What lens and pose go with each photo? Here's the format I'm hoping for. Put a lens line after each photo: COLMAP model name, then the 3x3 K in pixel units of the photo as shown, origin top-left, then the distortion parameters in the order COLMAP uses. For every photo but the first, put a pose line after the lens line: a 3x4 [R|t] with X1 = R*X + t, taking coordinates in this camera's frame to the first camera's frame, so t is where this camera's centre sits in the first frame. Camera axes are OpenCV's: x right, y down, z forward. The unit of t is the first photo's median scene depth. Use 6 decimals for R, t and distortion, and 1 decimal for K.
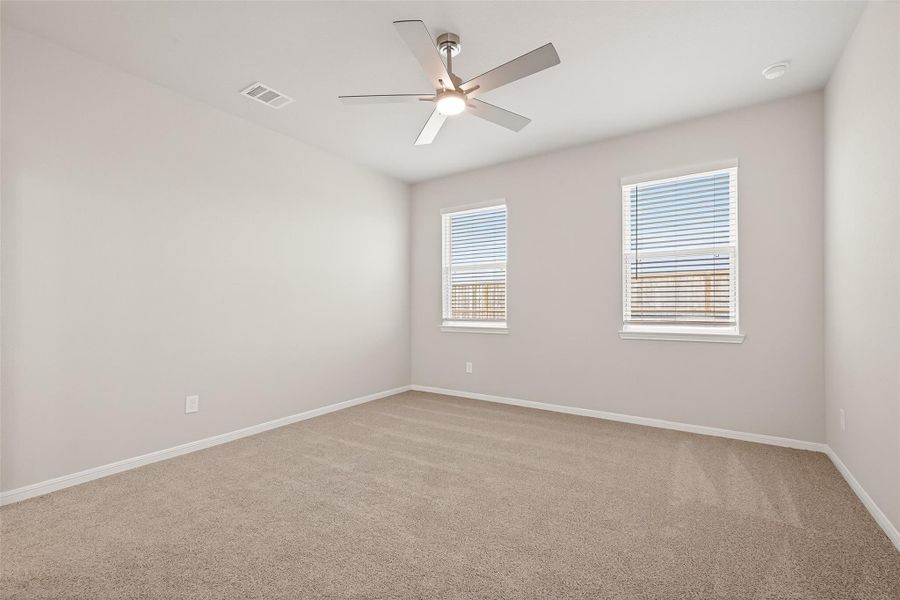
lens RADIAL K [[352.5, 0, 451.5], [0, 352.5, 298.2], [0, 0, 1]] dist [0.008286, -0.002738]
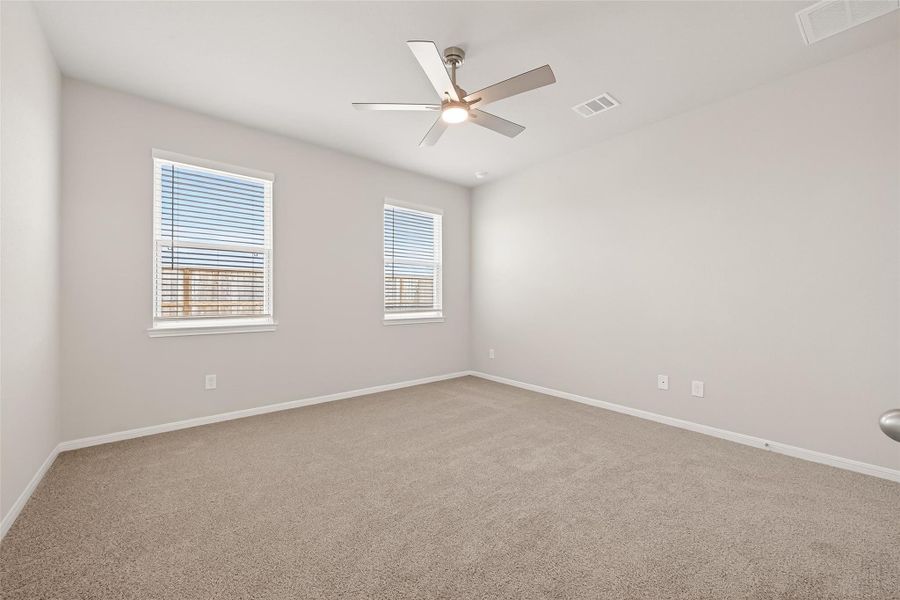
lens RADIAL K [[352.5, 0, 445.4], [0, 352.5, 299.4], [0, 0, 1]] dist [0.008286, -0.002738]
pose [[0.329176, 0.003879, 0.944261, -0.166679], [-0.022762, 0.999734, 0.003828, 0.003148], [-0.943994, -0.022754, 0.329176, 0.099398]]
